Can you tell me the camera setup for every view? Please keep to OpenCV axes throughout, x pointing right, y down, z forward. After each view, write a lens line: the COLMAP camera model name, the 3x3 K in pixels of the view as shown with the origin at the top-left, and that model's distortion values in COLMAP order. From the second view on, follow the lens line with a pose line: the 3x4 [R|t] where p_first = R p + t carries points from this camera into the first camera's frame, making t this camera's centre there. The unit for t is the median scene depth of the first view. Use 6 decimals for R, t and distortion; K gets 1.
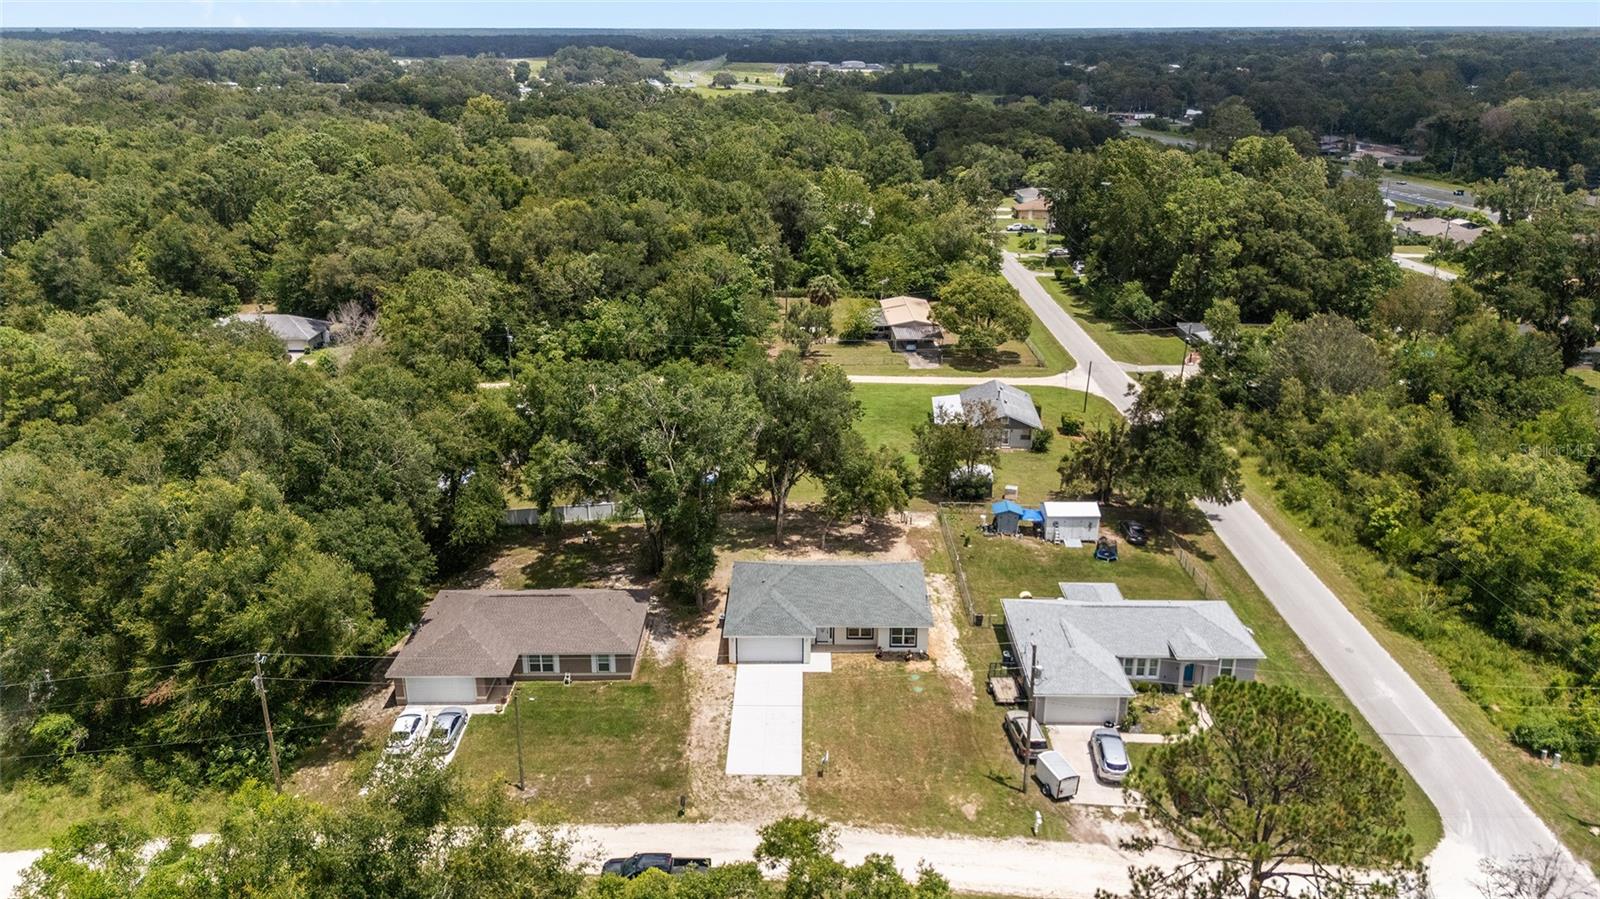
lens RADIAL K [[1174.3, 0, 801.2], [0, 1174.3, 442.4], [0, 0, 1]] dist [0.073739, -0.091872]
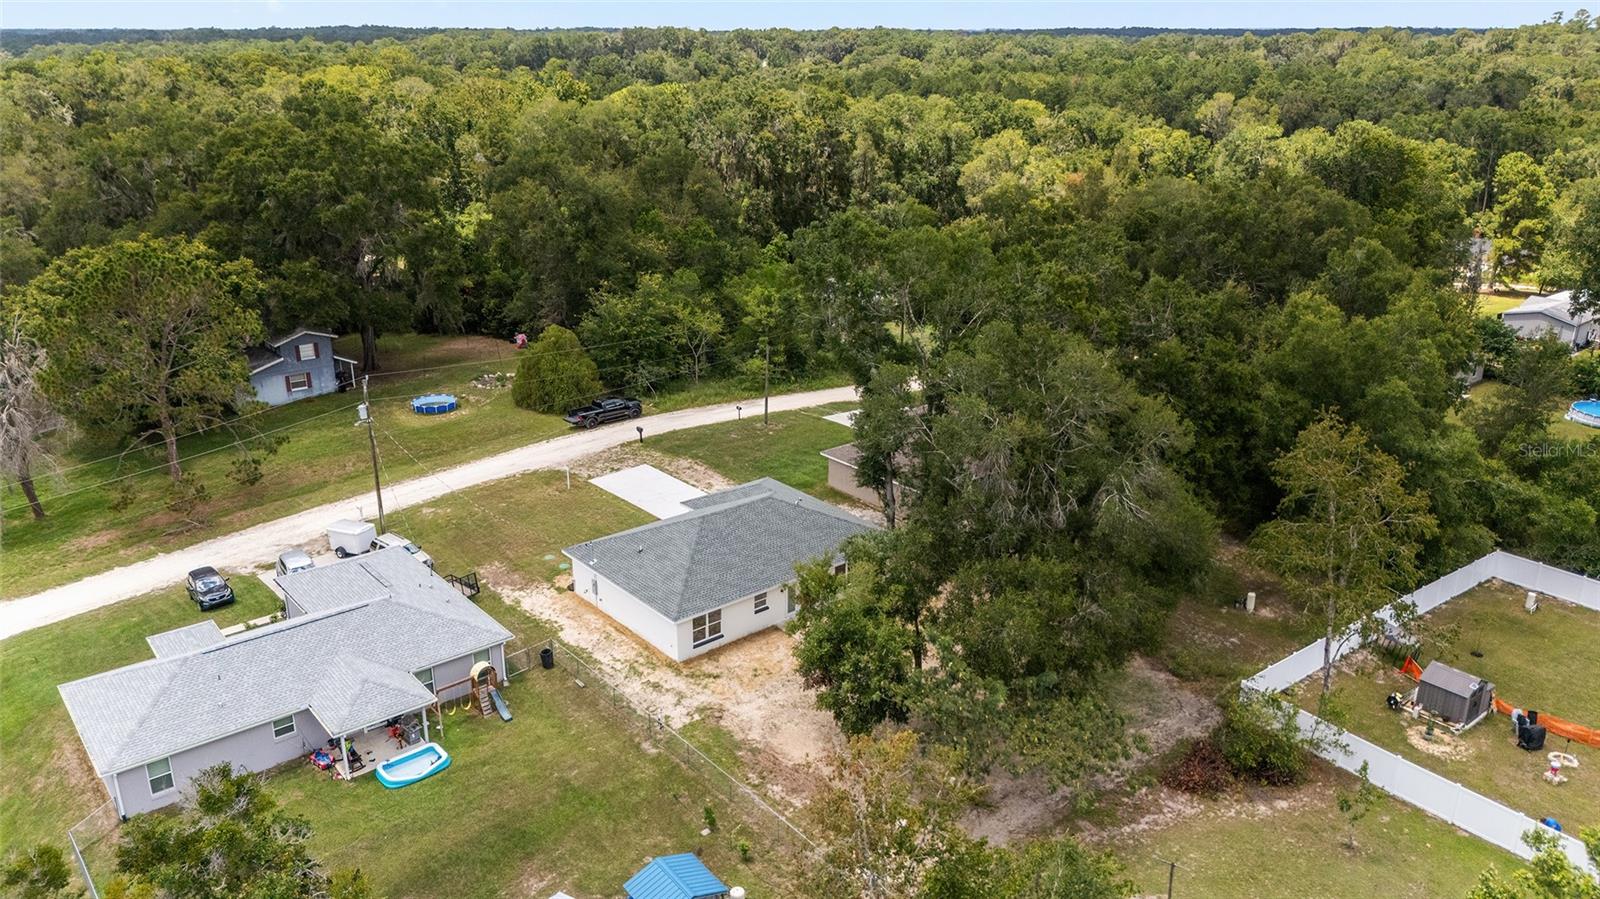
lens RADIAL K [[1174.3, 0, 806.6], [0, 1174.3, 465.7], [0, 0, 1]] dist [0.073739, -0.091872]
pose [[-0.764668, 0.222127, -0.604932, 0.390132], [-0.213720, 0.798176, 0.563239, -0.302024], [0.607953, 0.559977, -0.562867, 1.341977]]
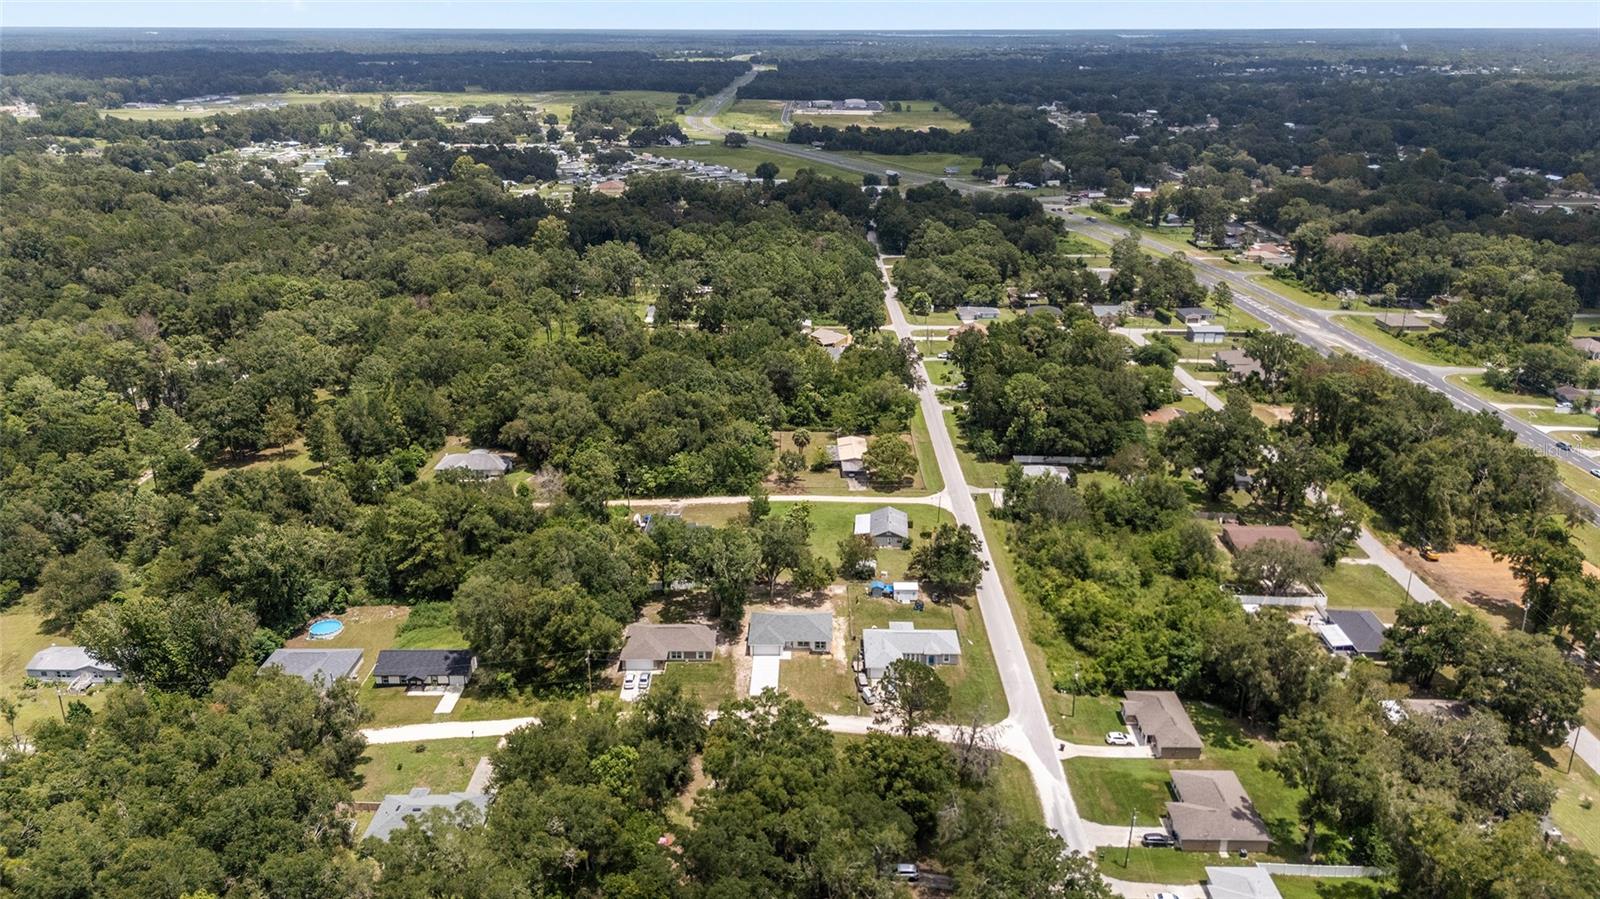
lens RADIAL K [[1174.3, 0, 801.4], [0, 1174.3, 447.0], [0, 0, 1]] dist [0.073739, -0.091872]
pose [[0.999975, 0.003646, -0.006115, 0.055405], [-0.003627, 0.999988, 0.003147, -0.238540], [0.006126, -0.003125, 0.999976, -1.356047]]
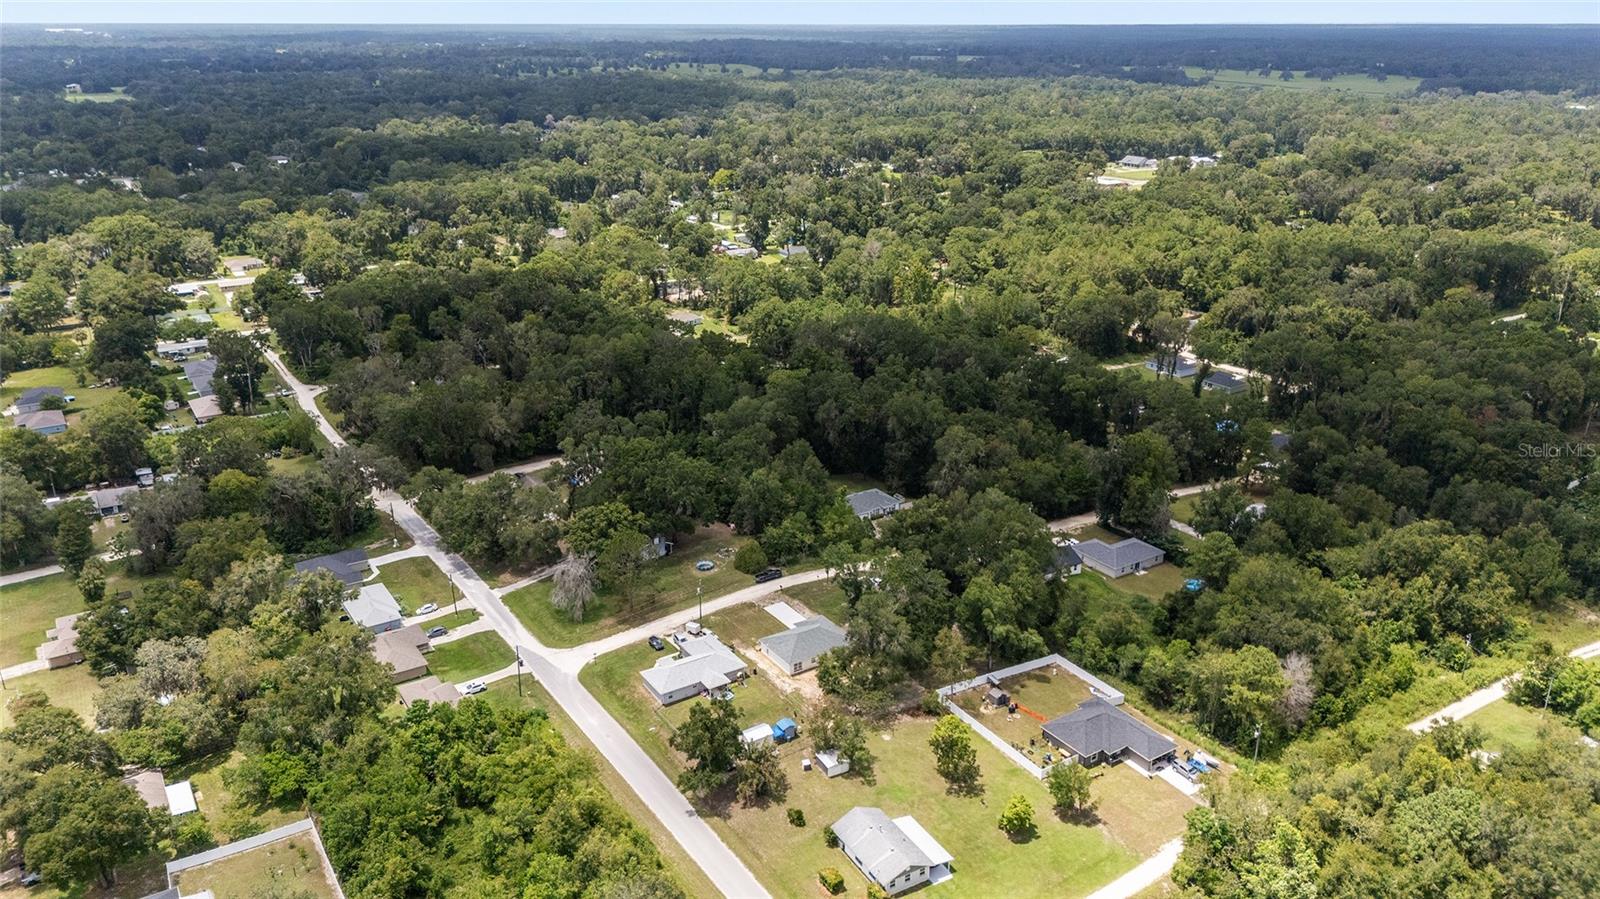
lens RADIAL K [[1174.3, 0, 803.7], [0, 1174.3, 445.8], [0, 0, 1]] dist [0.073739, -0.091872]
pose [[-0.837093, 0.186816, -0.514175, 1.146708], [-0.181327, 0.792005, 0.582966, -1.524632], [0.516136, 0.581230, -0.629106, 2.188752]]
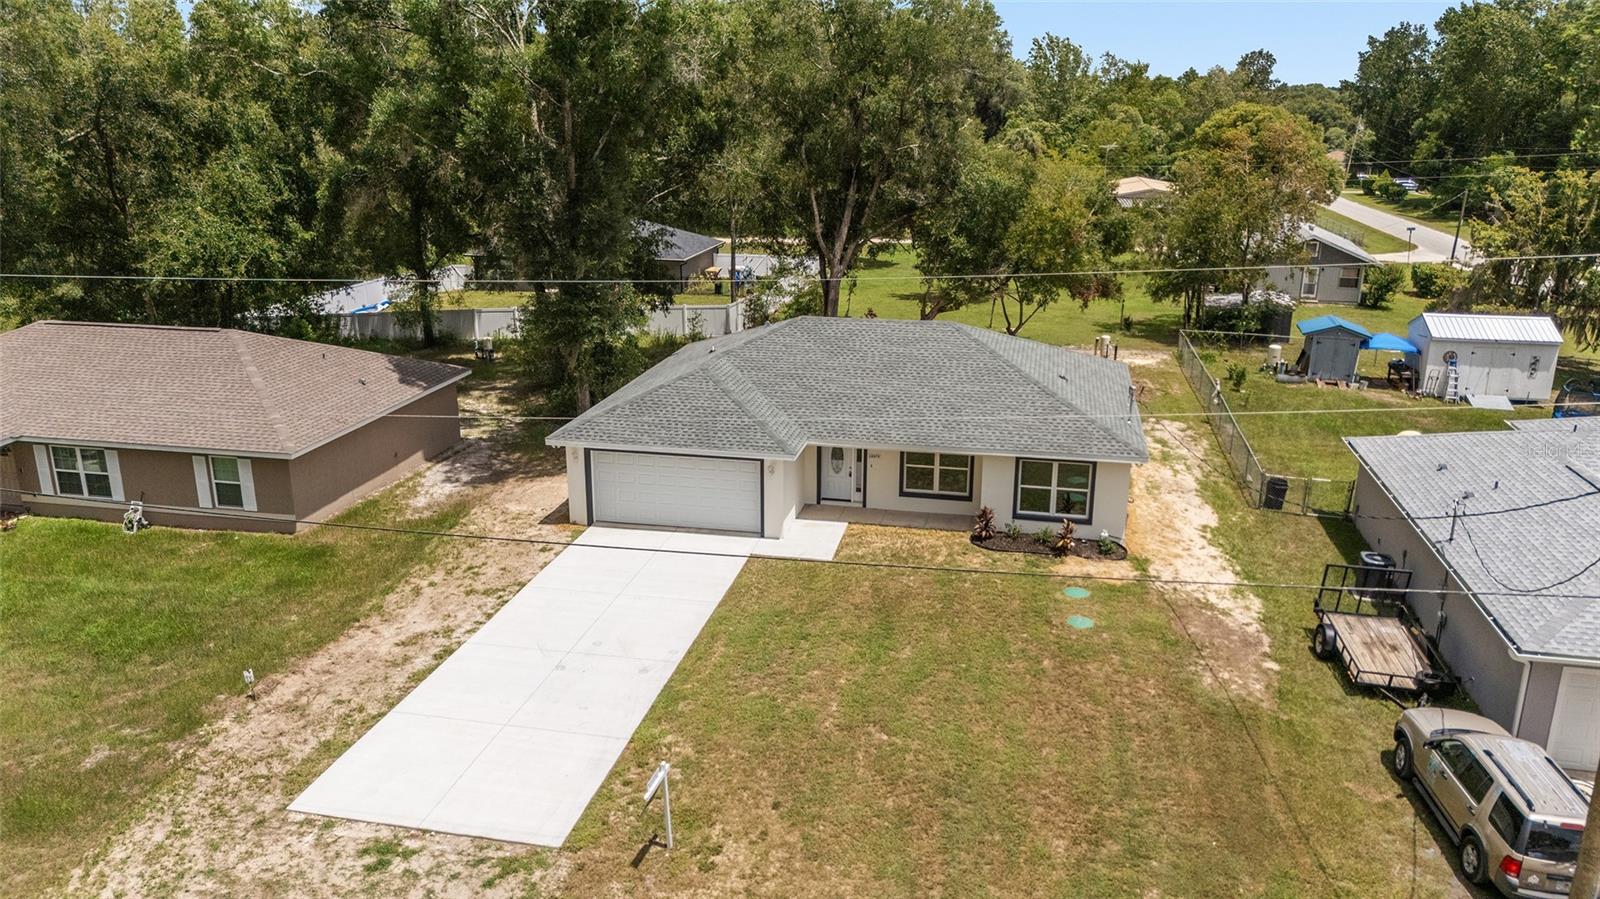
lens RADIAL K [[1174.3, 0, 798.6], [0, 1174.3, 452.8], [0, 0, 1]] dist [0.073739, -0.091872]
pose [[0.979459, 0.060790, -0.192260, 0.072460], [-0.068455, 0.997093, -0.033472, 0.156960], [0.189666, 0.045945, 0.980773, 0.586832]]
